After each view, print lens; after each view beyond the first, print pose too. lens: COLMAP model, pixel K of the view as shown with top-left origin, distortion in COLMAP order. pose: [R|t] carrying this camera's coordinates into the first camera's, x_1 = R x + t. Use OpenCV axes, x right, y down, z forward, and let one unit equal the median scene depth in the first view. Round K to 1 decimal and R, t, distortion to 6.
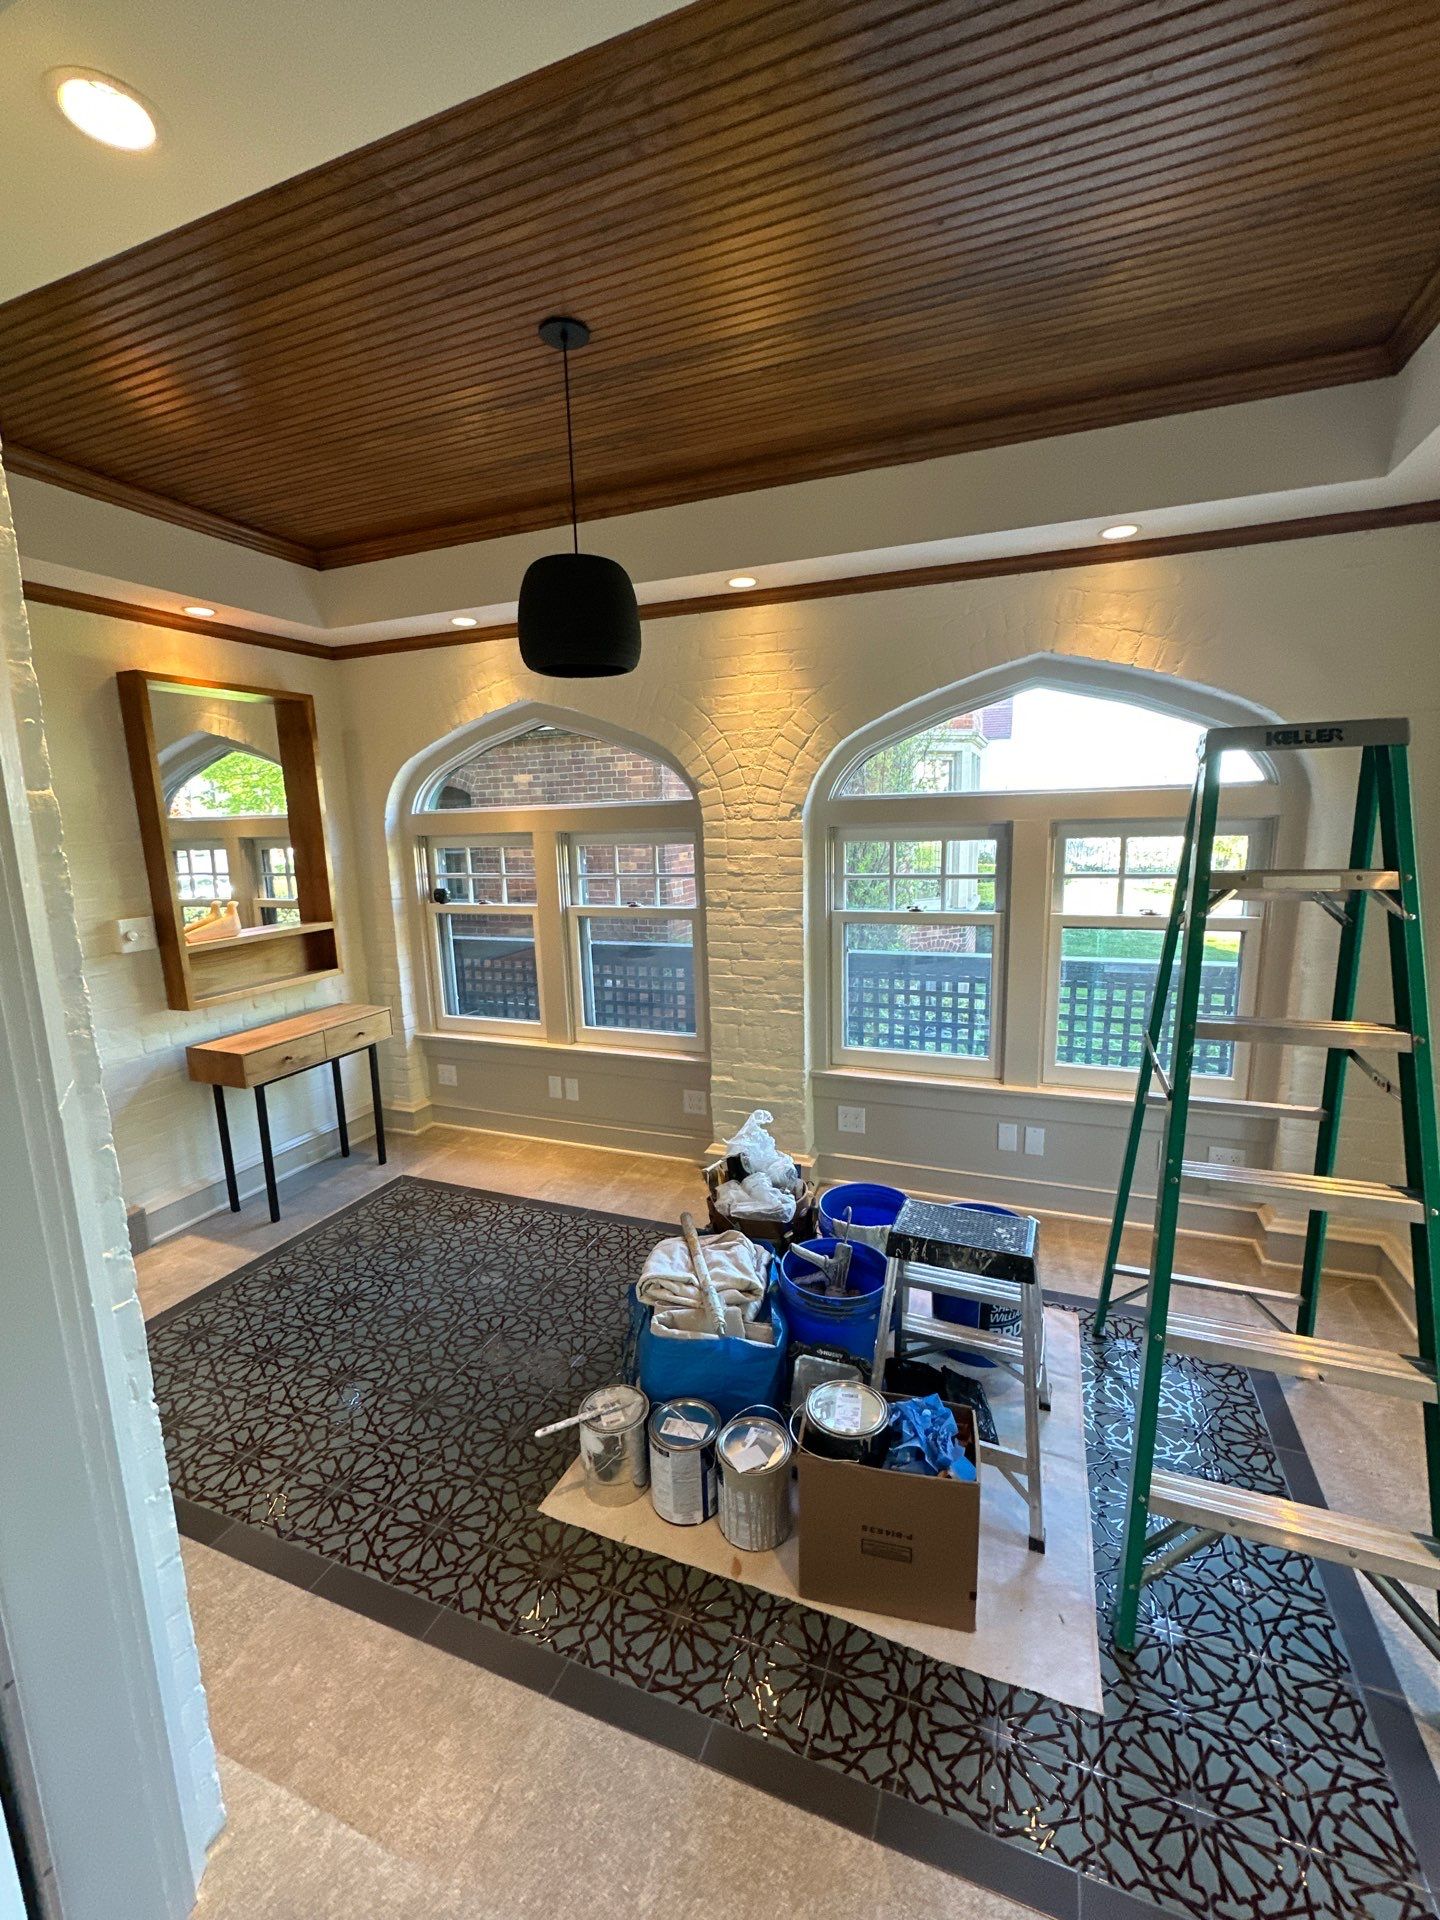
lens RADIAL K [[809.7, 0, 713.5], [0, 809.7, 960.8], [0, 0, 1]] dist [-0.001728, 0.000330]
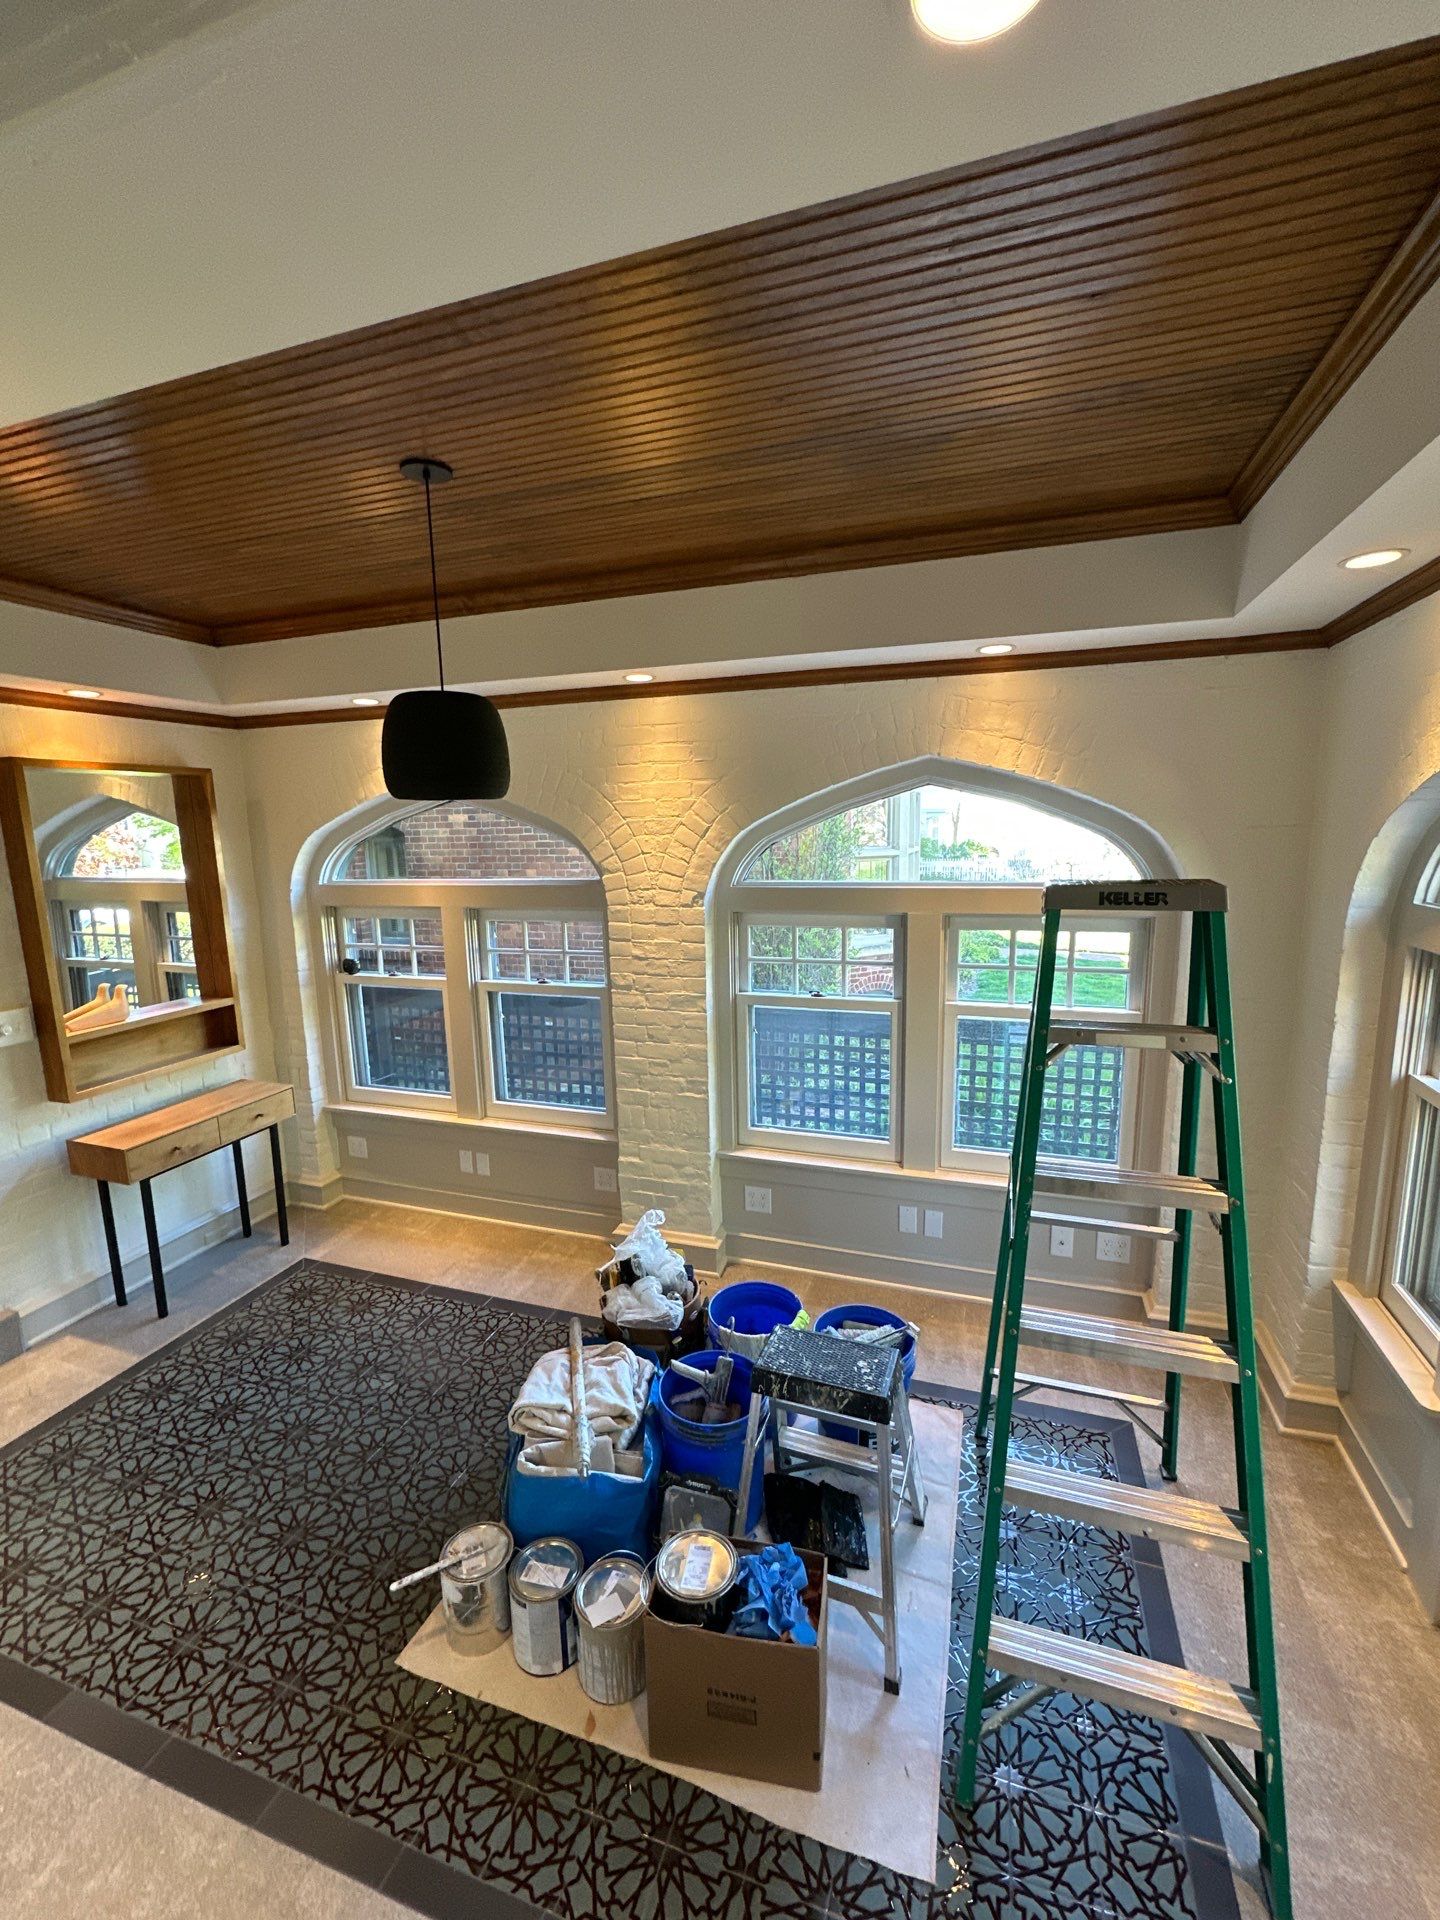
lens RADIAL K [[809.7, 0, 715.4], [0, 809.7, 959.0], [0, 0, 1]] dist [-0.001728, 0.000330]
pose [[0.998799, -0.000571, 0.048985, 0.090447], [0.001256, 0.999902, -0.013959, -0.116552], [-0.048973, 0.014004, 0.998702, -0.005199]]
